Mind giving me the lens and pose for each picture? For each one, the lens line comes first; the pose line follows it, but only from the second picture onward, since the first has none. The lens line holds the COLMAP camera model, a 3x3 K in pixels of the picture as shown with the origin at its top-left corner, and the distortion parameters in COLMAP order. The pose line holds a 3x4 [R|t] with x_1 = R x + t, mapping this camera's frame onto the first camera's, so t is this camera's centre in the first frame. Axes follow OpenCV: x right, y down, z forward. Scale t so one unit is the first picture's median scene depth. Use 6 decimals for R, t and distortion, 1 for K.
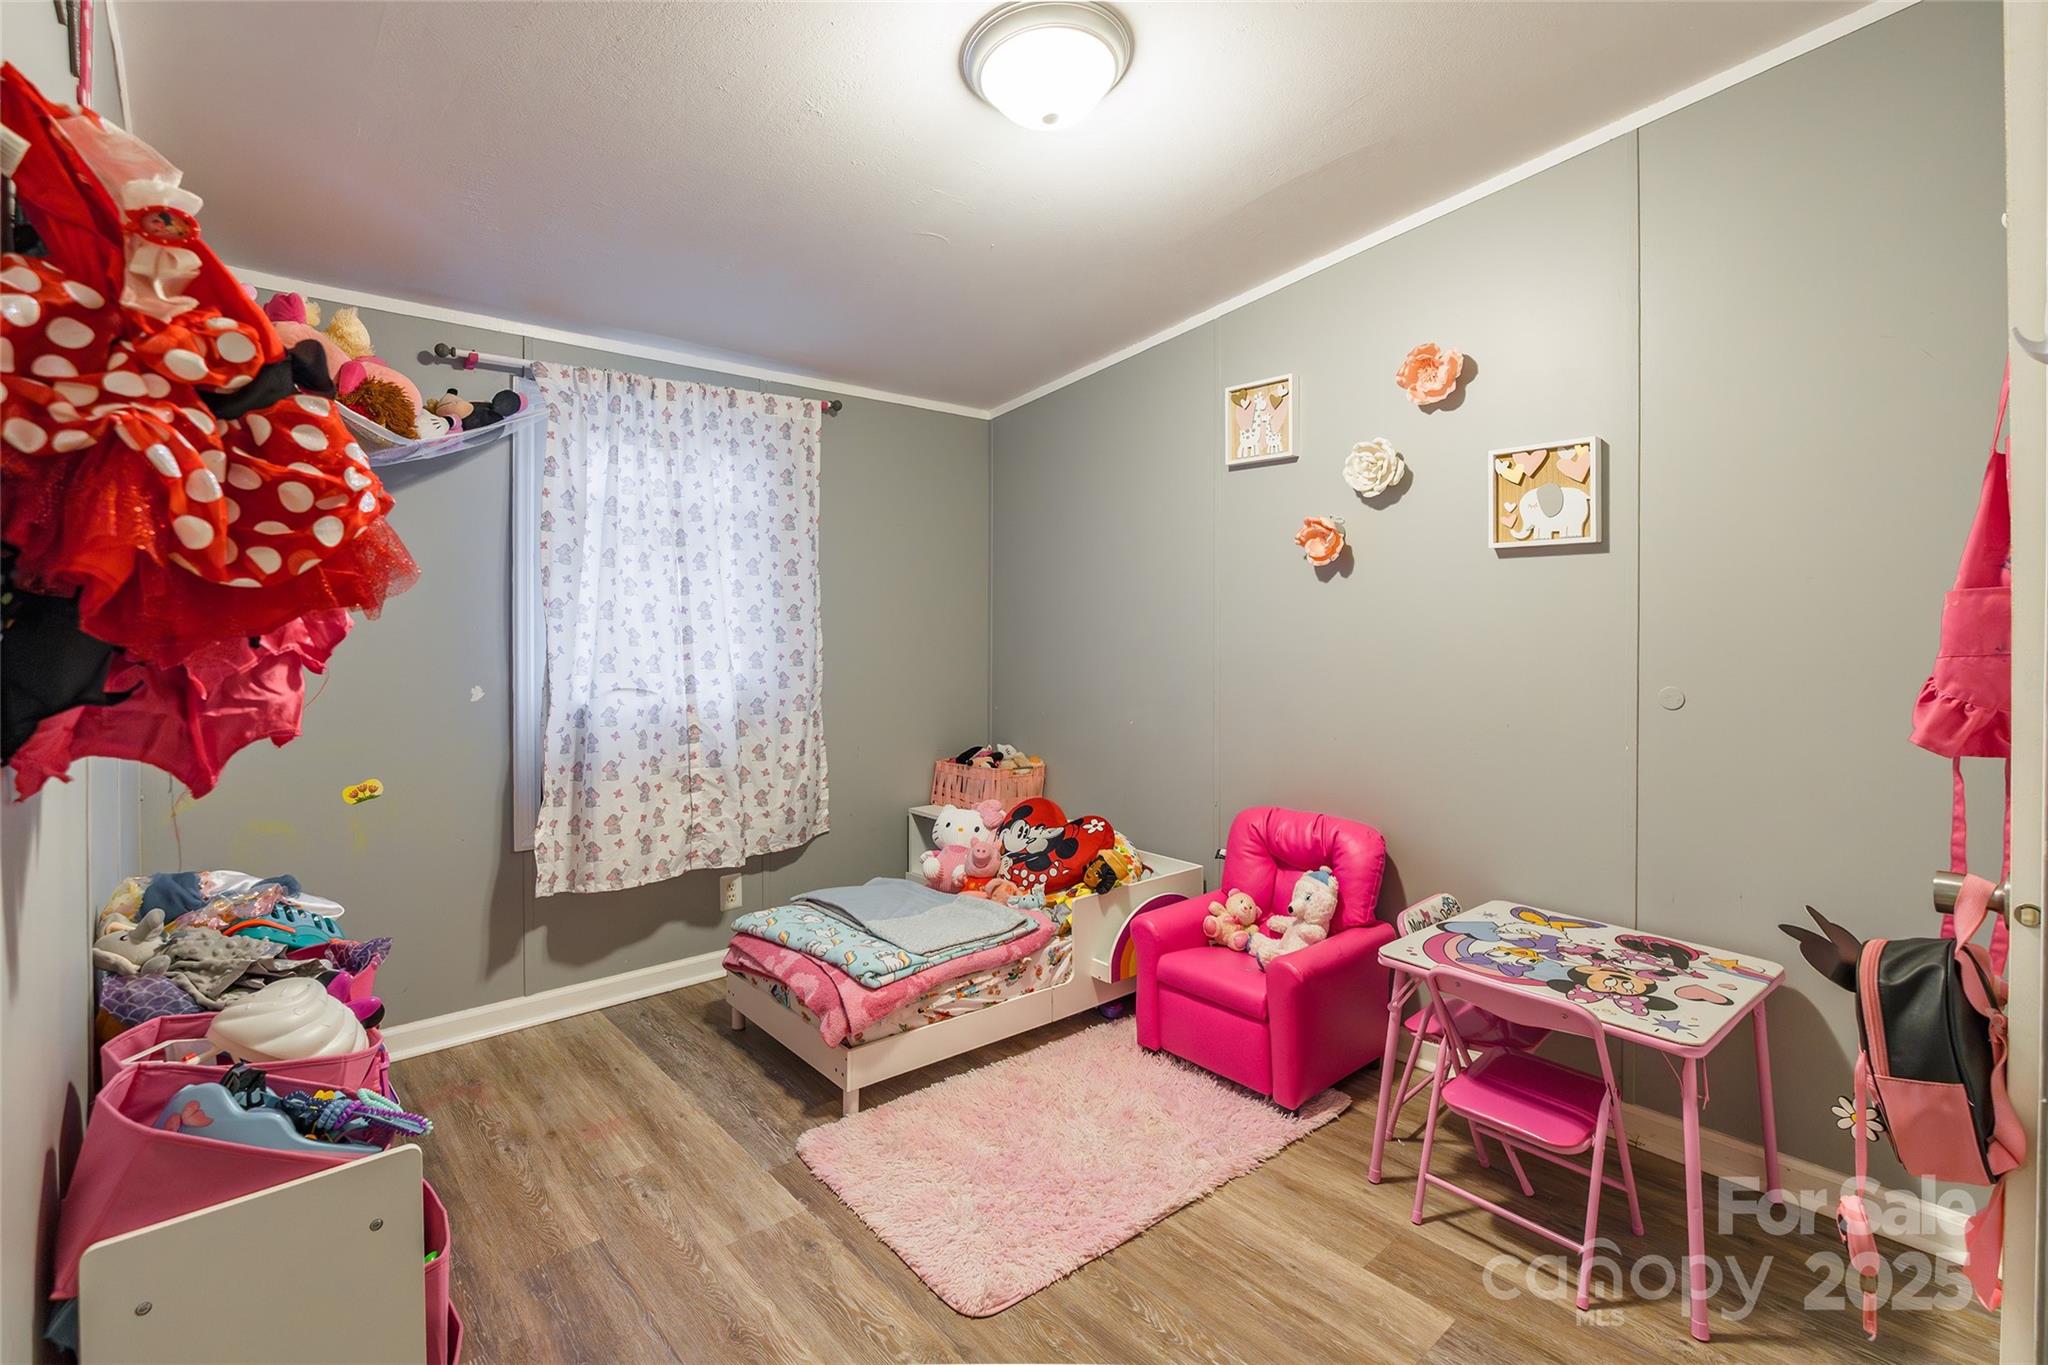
lens RADIAL K [[936.7, 0, 1027.0], [0, 936.7, 626.7], [0, 0, 1]] dist [-0.000632, -0.000036]
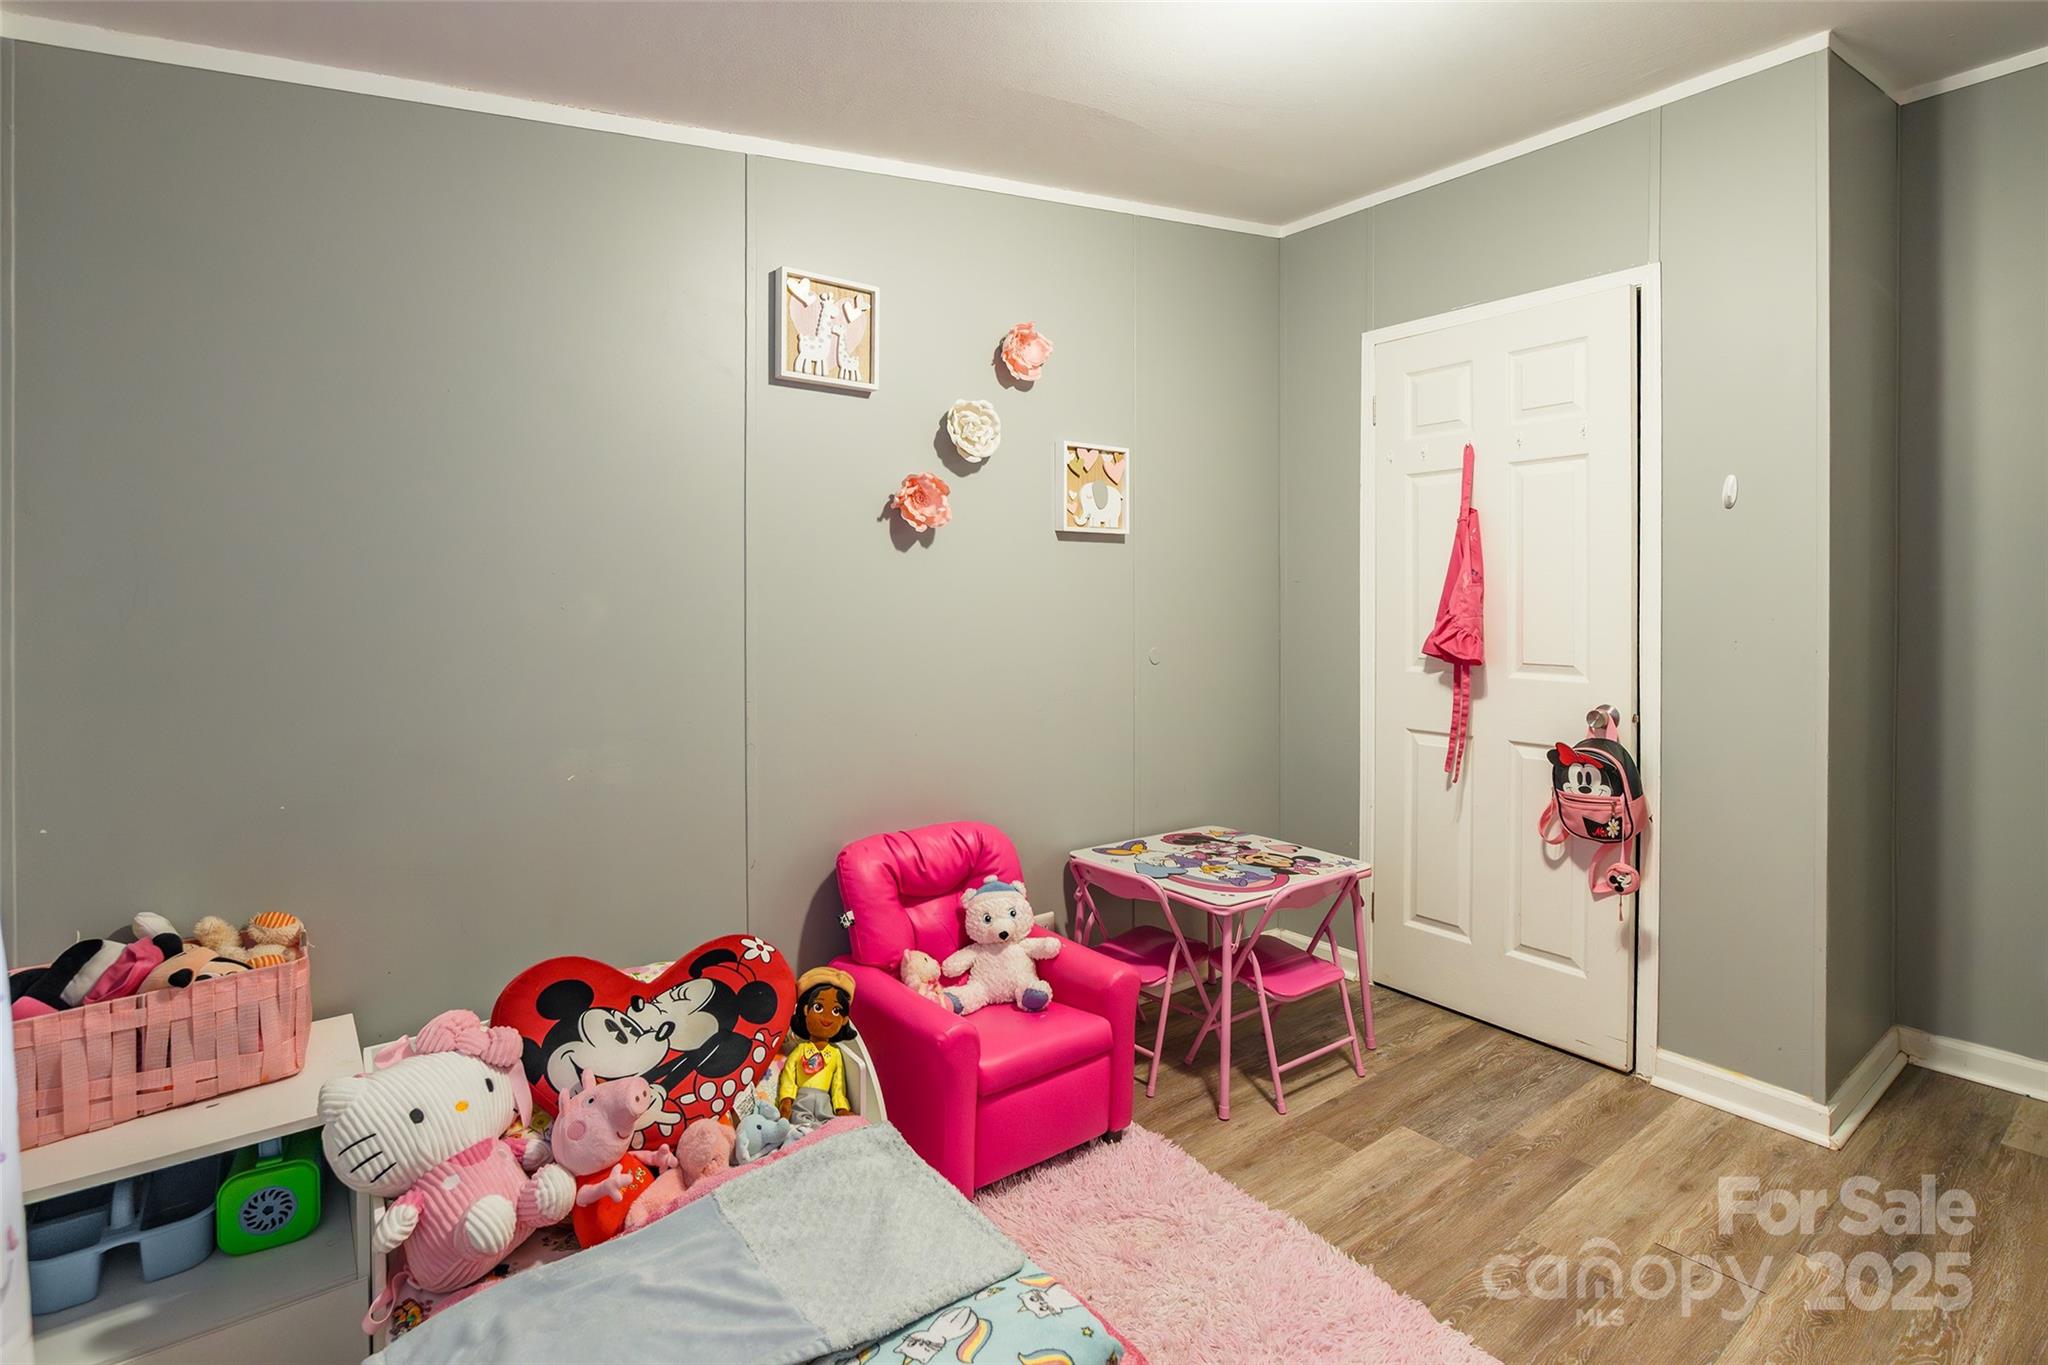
lens RADIAL K [[977.3, 0, 1024.5], [0, 977.3, 604.1], [0, 0, 1]] dist [-0.002148, -0.000139]
pose [[0.064569, -0.008118, 0.997880, -0.657579], [0.001857, 0.999966, 0.008015, -0.007793], [-0.997912, 0.001336, 0.064582, 0.998902]]
